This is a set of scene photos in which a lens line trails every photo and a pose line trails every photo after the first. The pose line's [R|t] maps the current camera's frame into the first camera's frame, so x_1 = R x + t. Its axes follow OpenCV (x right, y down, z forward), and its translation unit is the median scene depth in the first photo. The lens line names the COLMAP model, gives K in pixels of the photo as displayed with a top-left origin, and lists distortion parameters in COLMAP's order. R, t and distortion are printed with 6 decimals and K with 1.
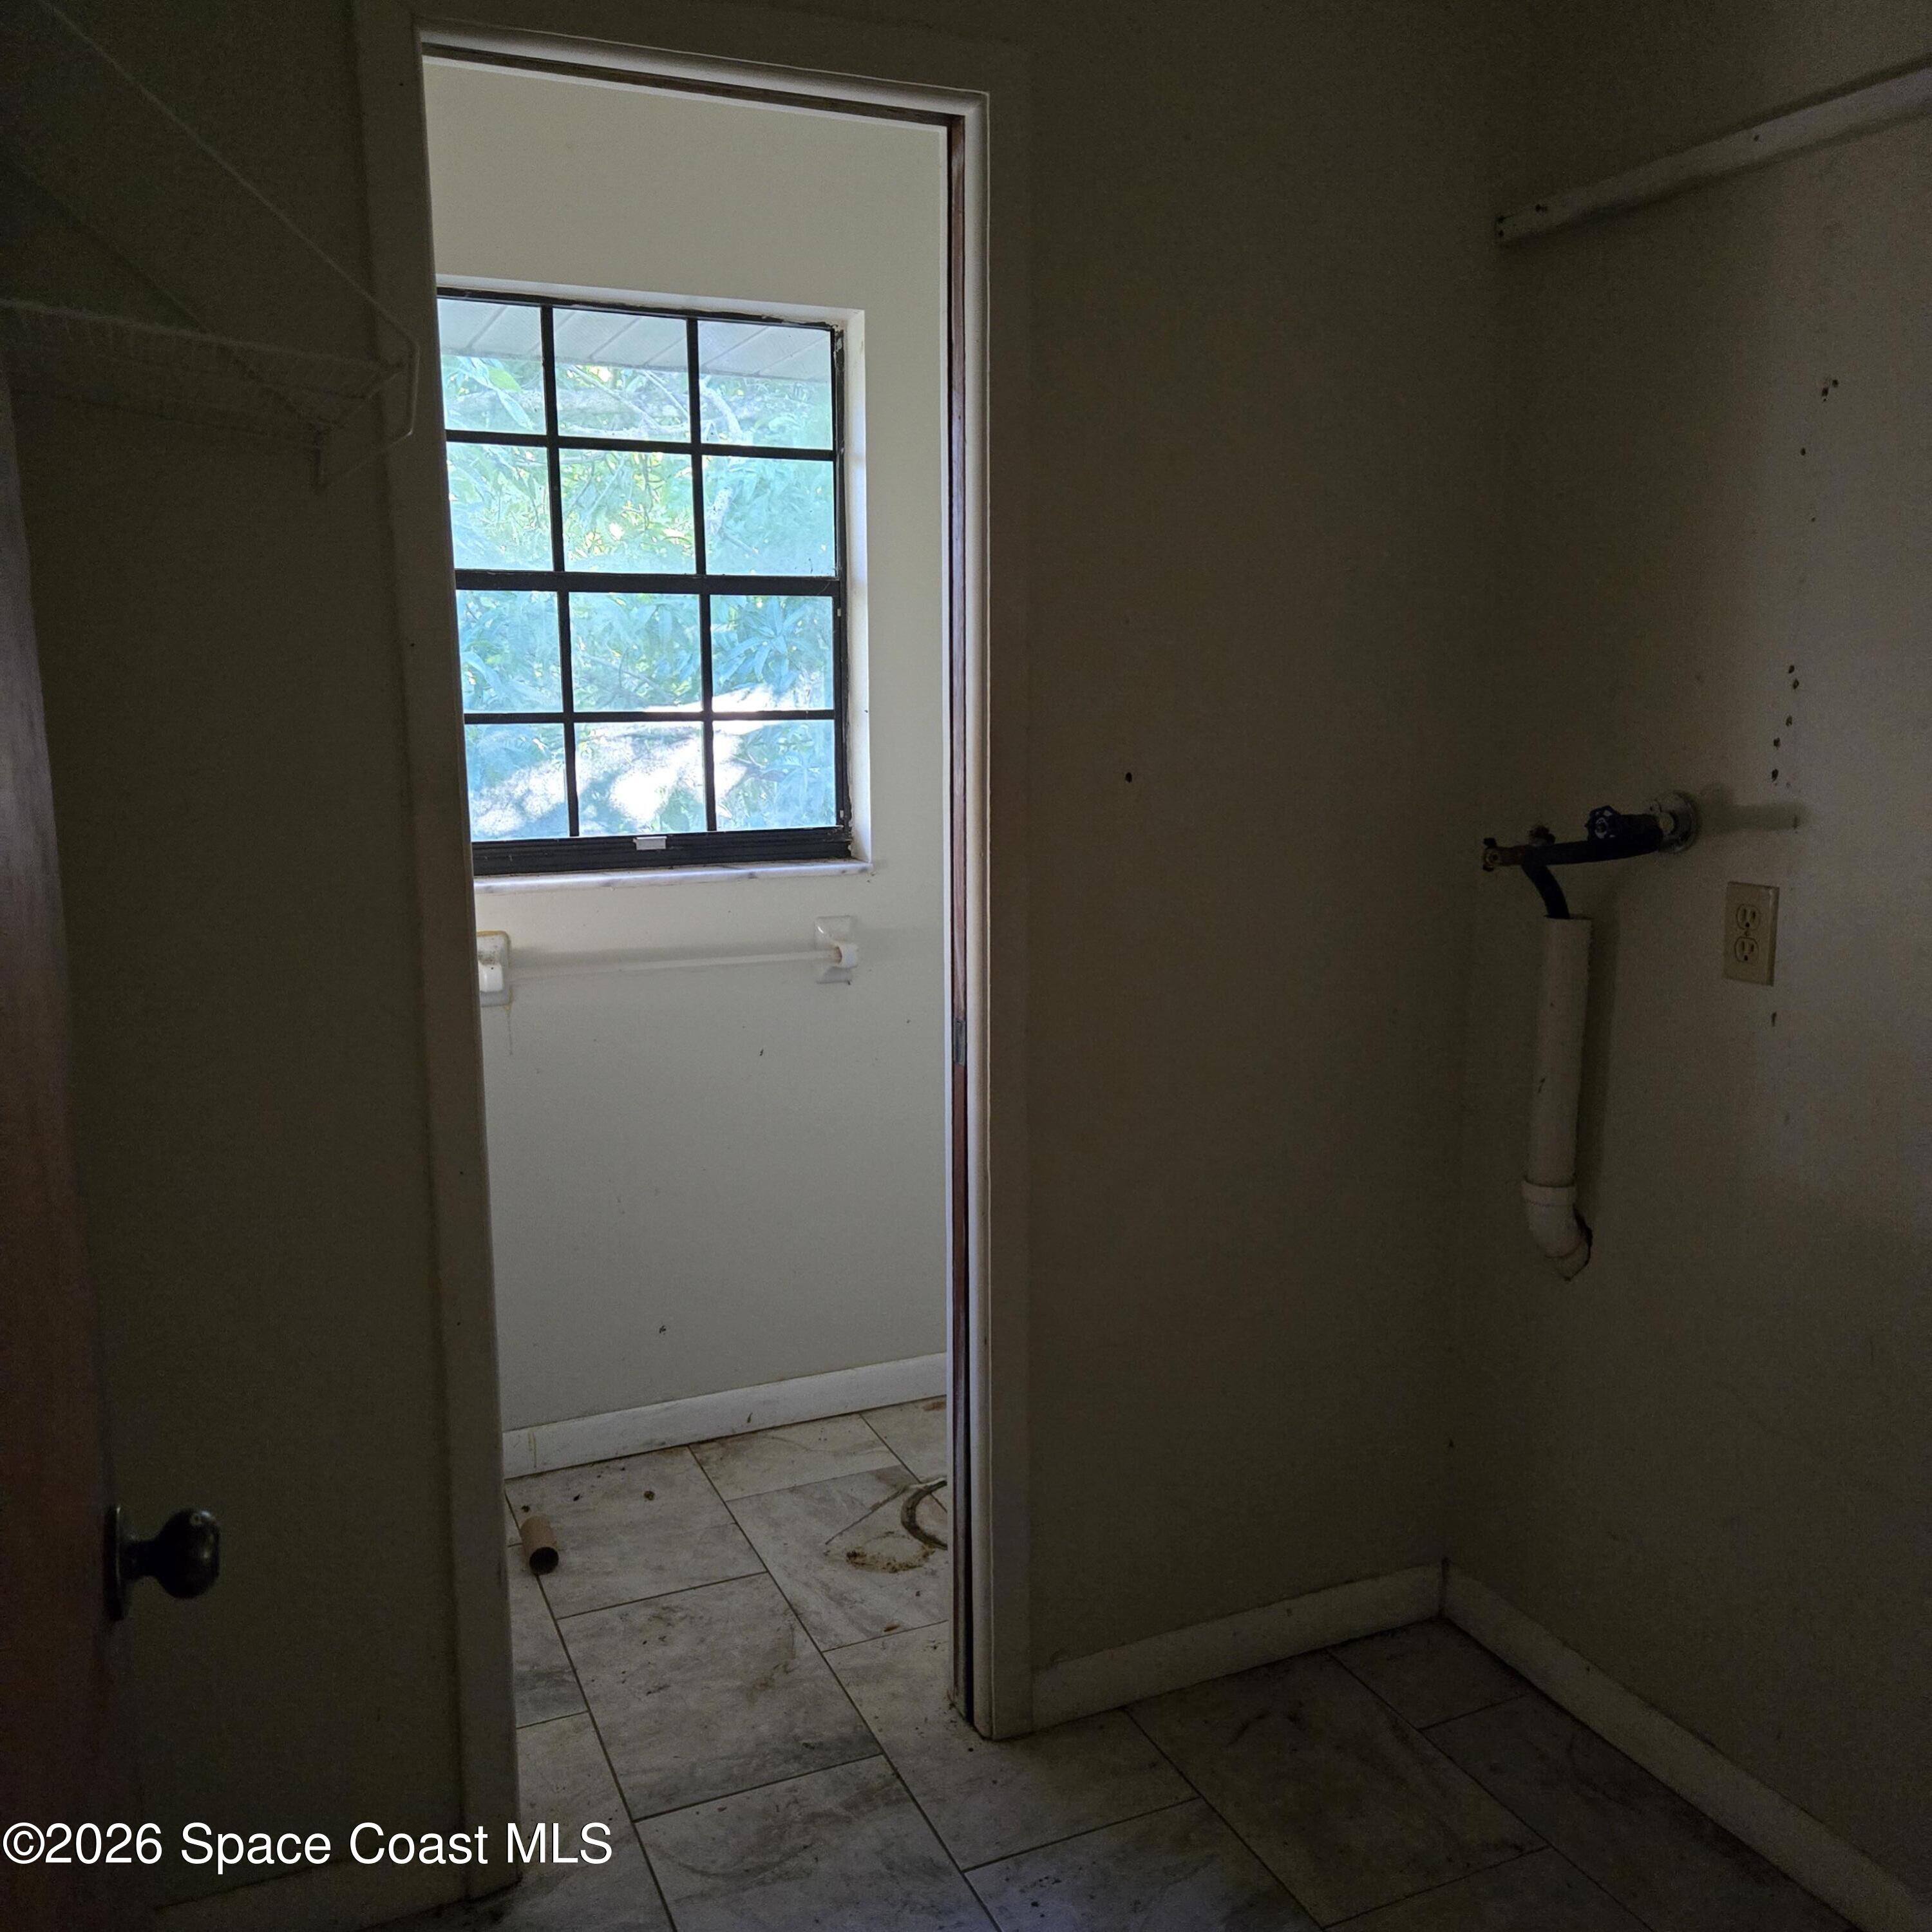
lens RADIAL K [[1756.1, 0, 981.2], [0, 1756.1, 1001.5], [0, 0, 1]] dist [0.053283, -0.025622]
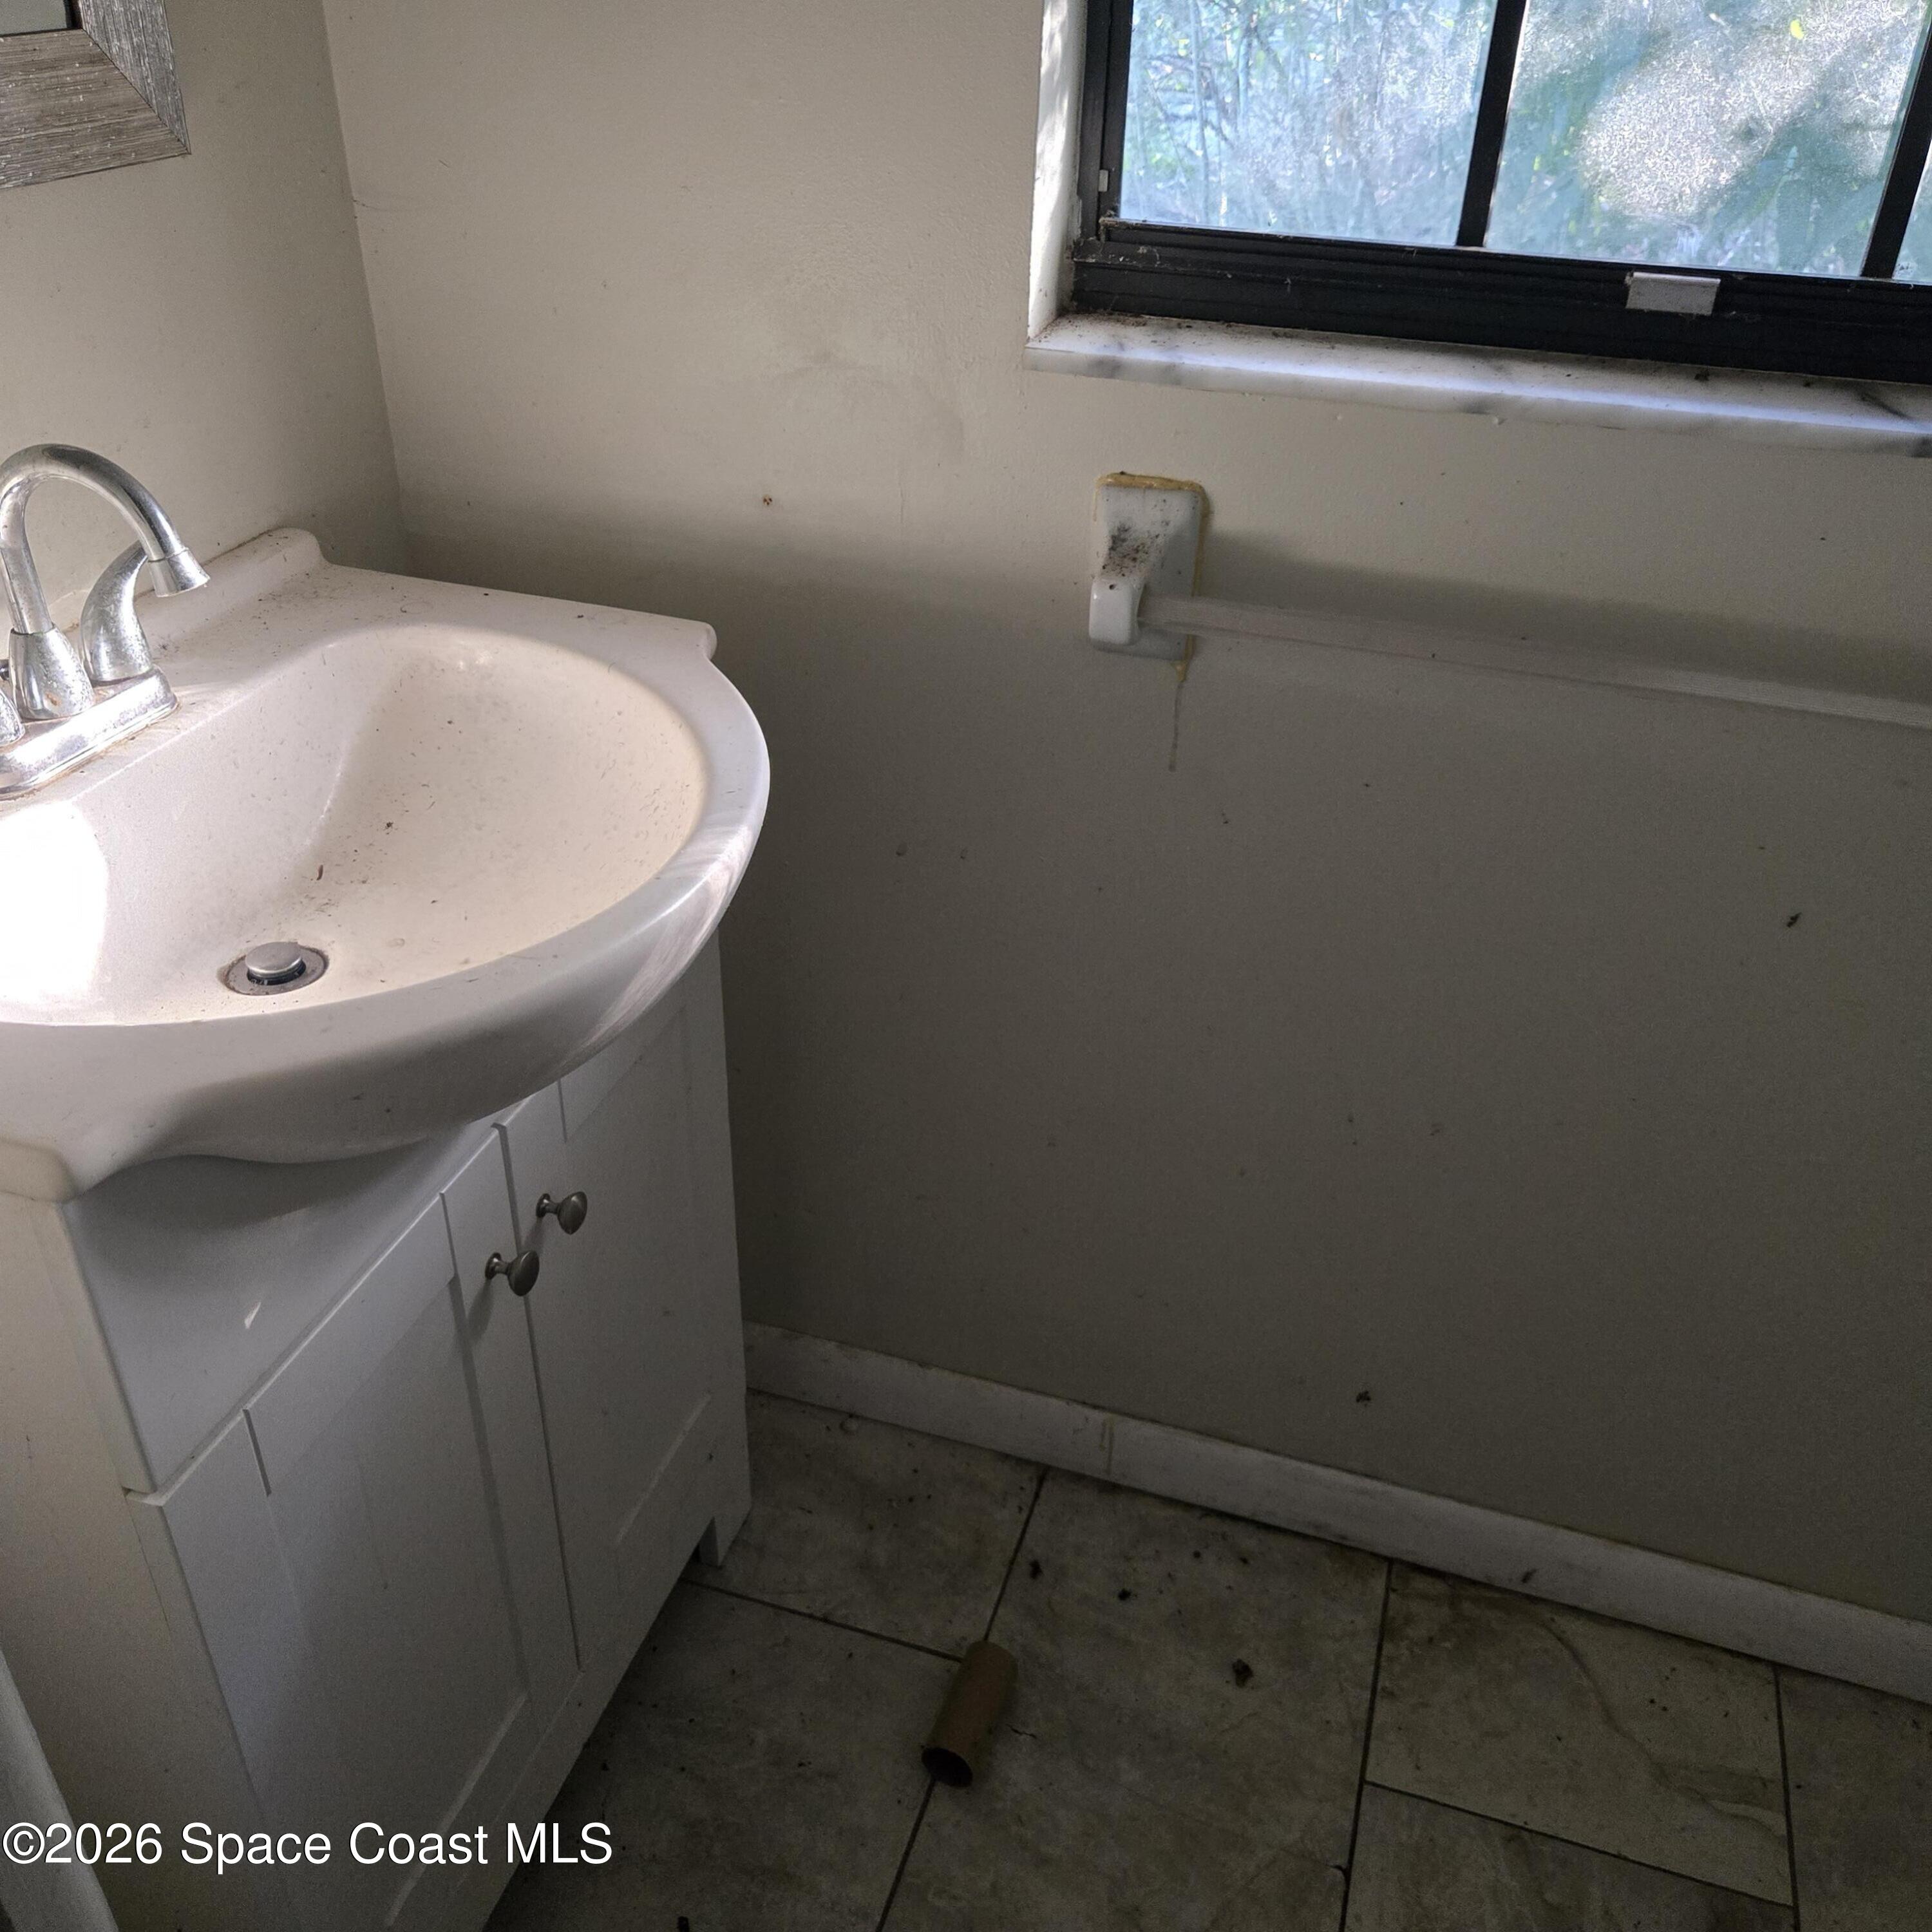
lens RADIAL K [[1756.1, 0, 981.2], [0, 1756.1, 1001.5], [0, 0, 1]] dist [0.053283, -0.025622]
pose [[0.746400, 0.385664, -0.542355, -0.041708], [-0.162704, 0.895983, 0.413210, -0.086330], [0.645301, -0.220177, 0.731511, 0.607485]]
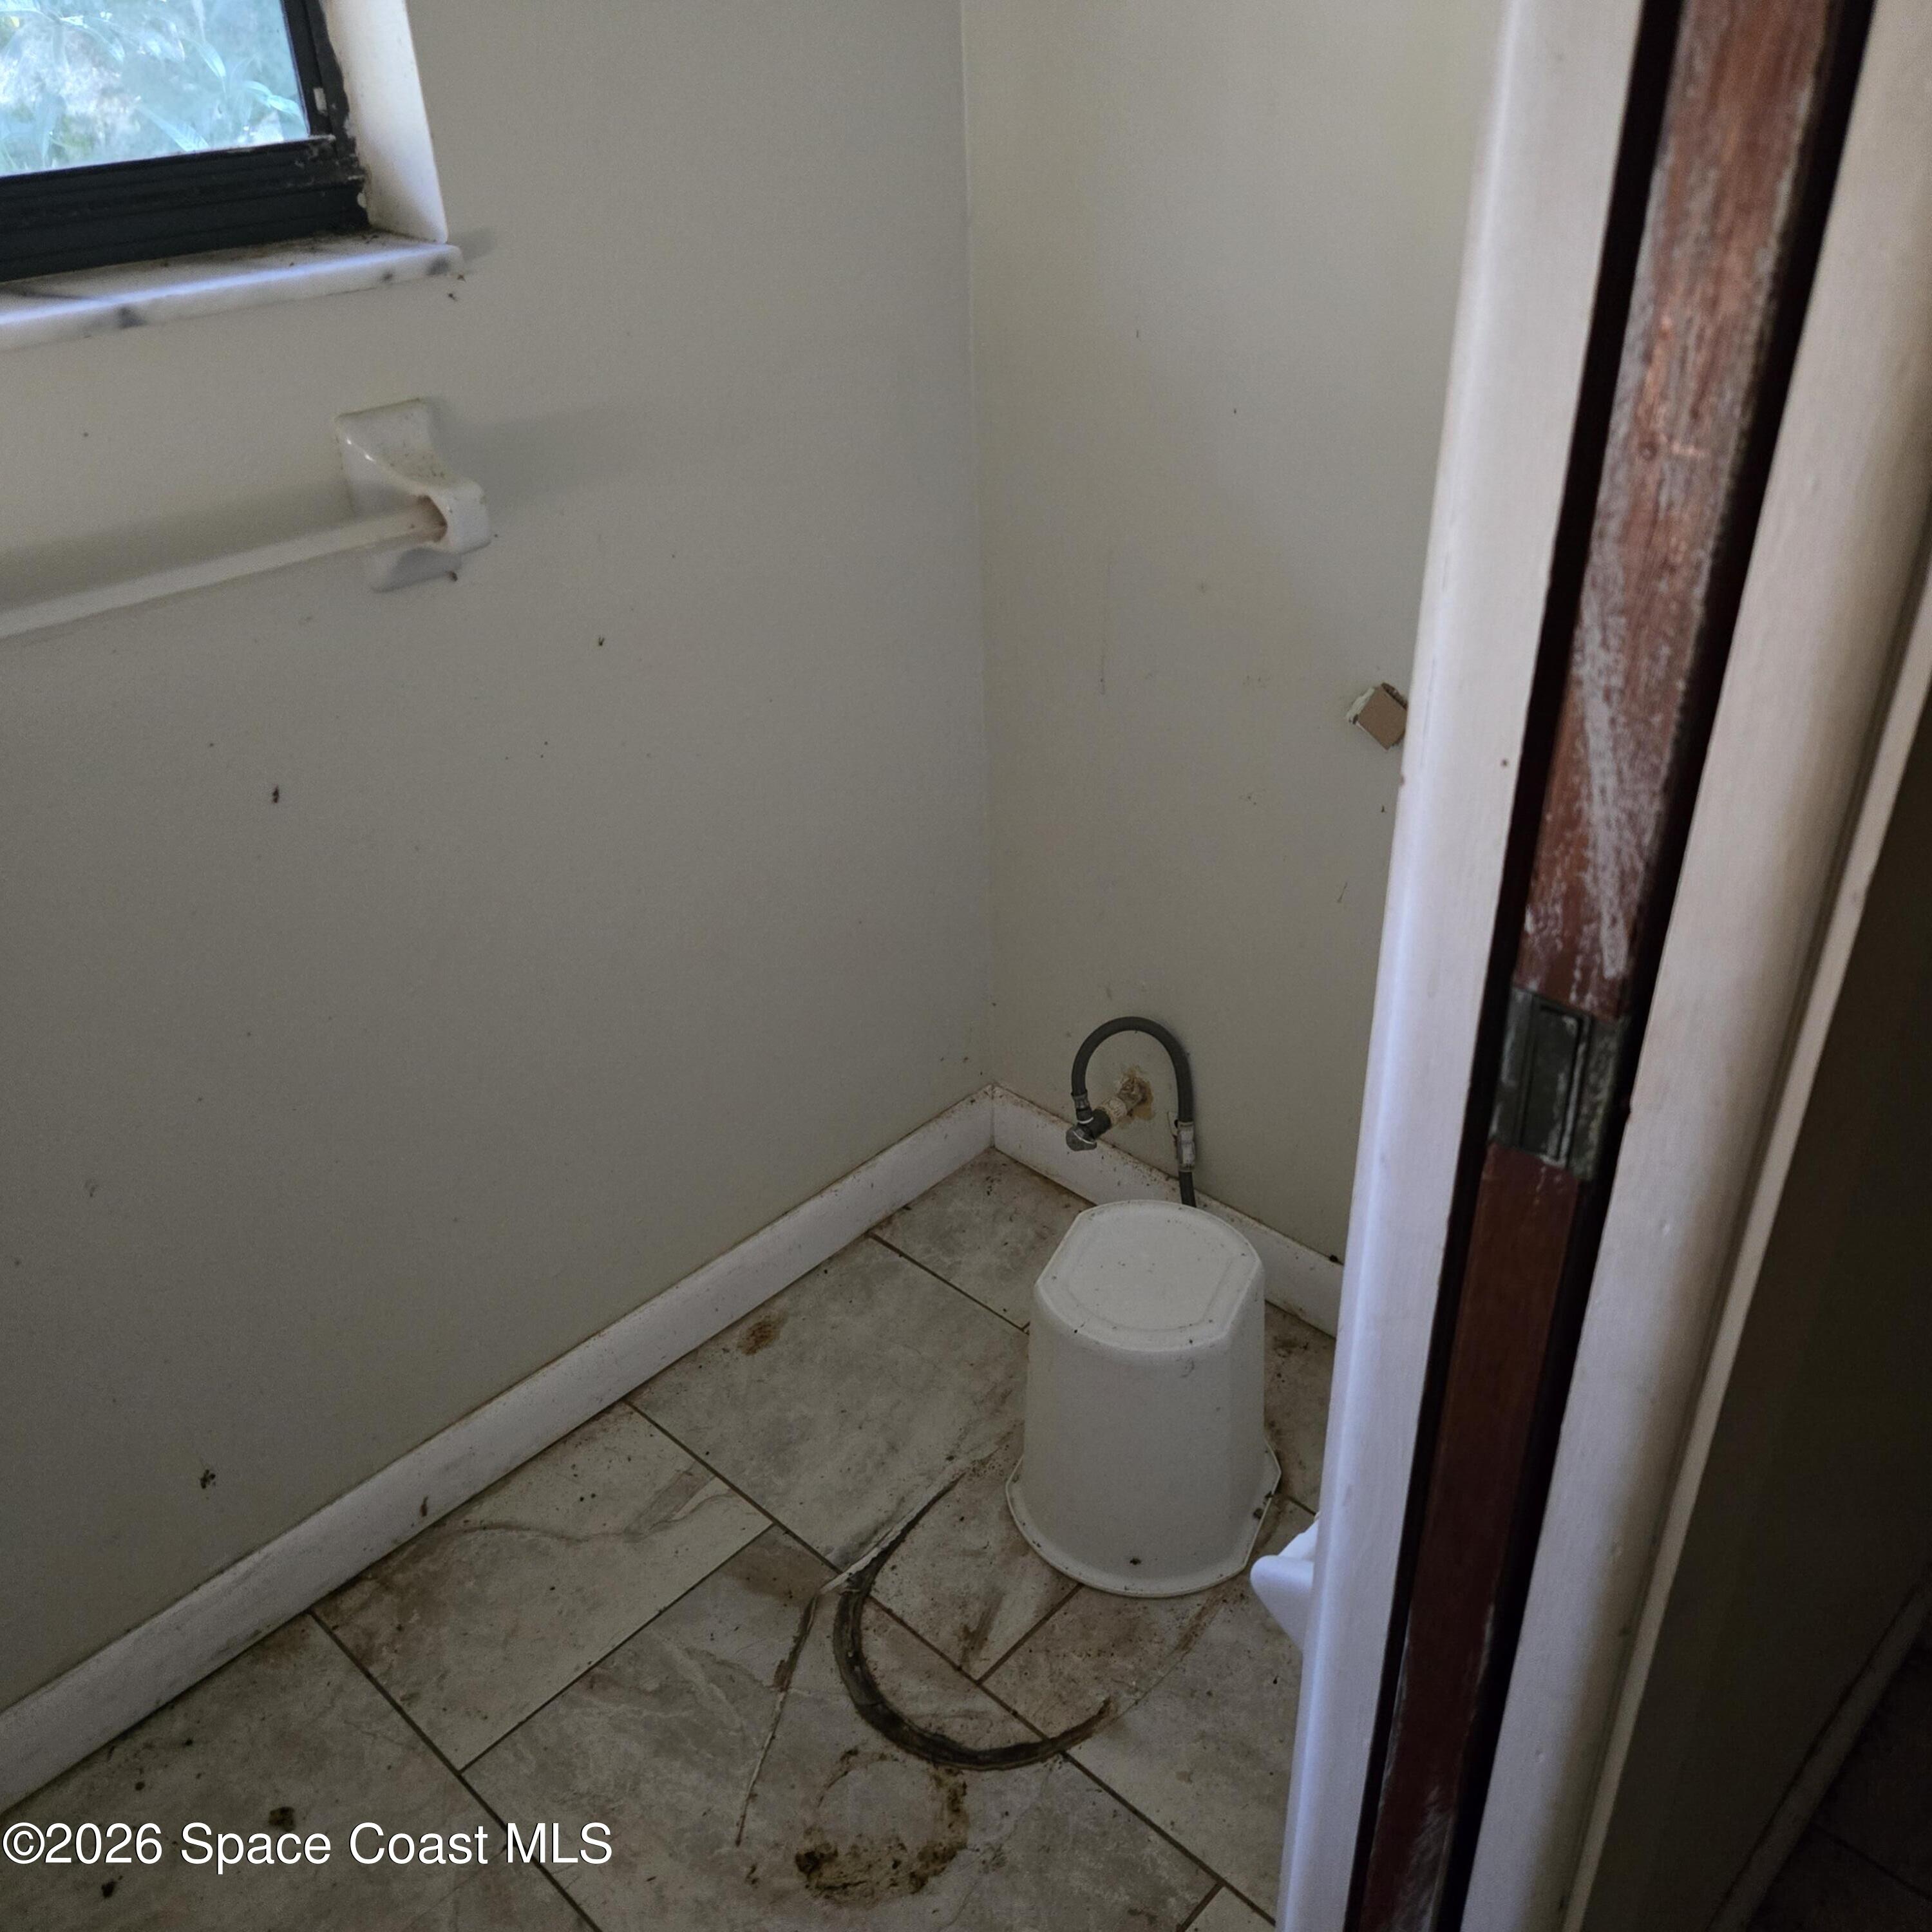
lens RADIAL K [[1756.1, 0, 981.2], [0, 1756.1, 1001.5], [0, 0, 1]] dist [0.053283, -0.025622]
pose [[0.925491, -0.227509, 0.302832, -0.110564], [0.103448, 0.920939, 0.375725, -0.061561], [-0.364370, -0.316402, 0.875856, 0.587731]]
